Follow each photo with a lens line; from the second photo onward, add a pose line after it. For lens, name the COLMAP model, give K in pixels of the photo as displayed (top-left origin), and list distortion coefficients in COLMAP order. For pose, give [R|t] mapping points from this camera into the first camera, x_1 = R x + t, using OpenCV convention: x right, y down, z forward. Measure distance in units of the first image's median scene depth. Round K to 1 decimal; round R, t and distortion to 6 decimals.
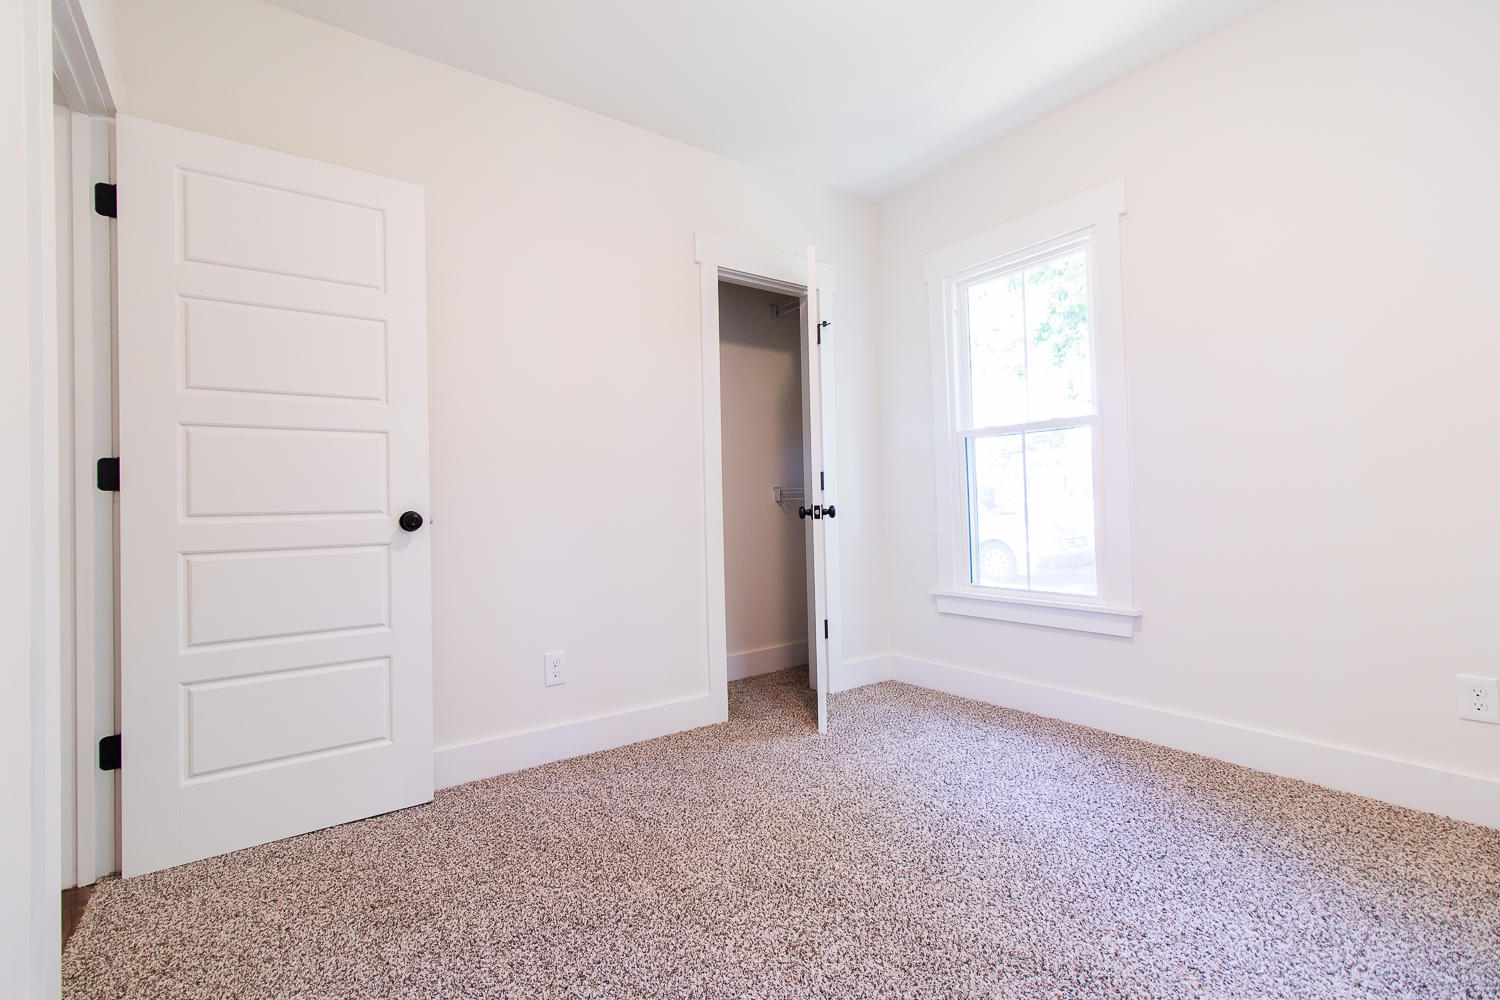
lens RADIAL K [[682.5, 0, 743.2], [0, 682.5, 495.8], [0, 0, 1]] dist [0.001250, 0.001007]
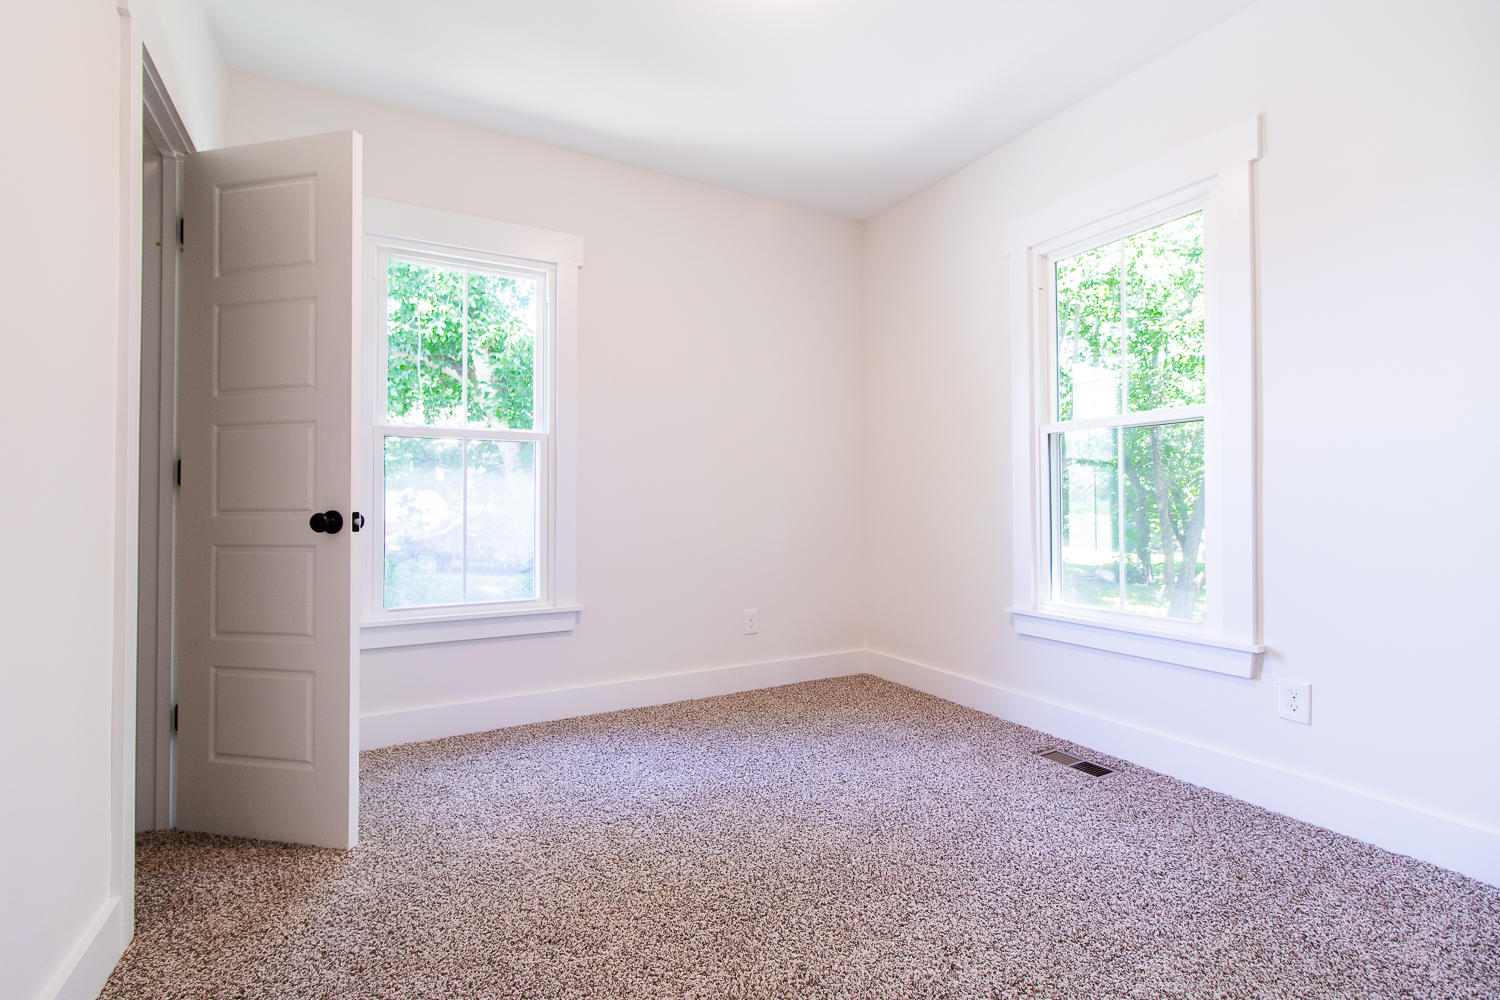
lens RADIAL K [[682.5, 0, 751.4], [0, 682.5, 497.2], [0, 0, 1]] dist [0.001250, 0.001007]
pose [[0.121467, 0.036980, 0.991906, -0.550800], [-0.014318, 0.999267, -0.035501, 0.018835], [-0.992492, -0.009890, 0.121908, 0.558173]]
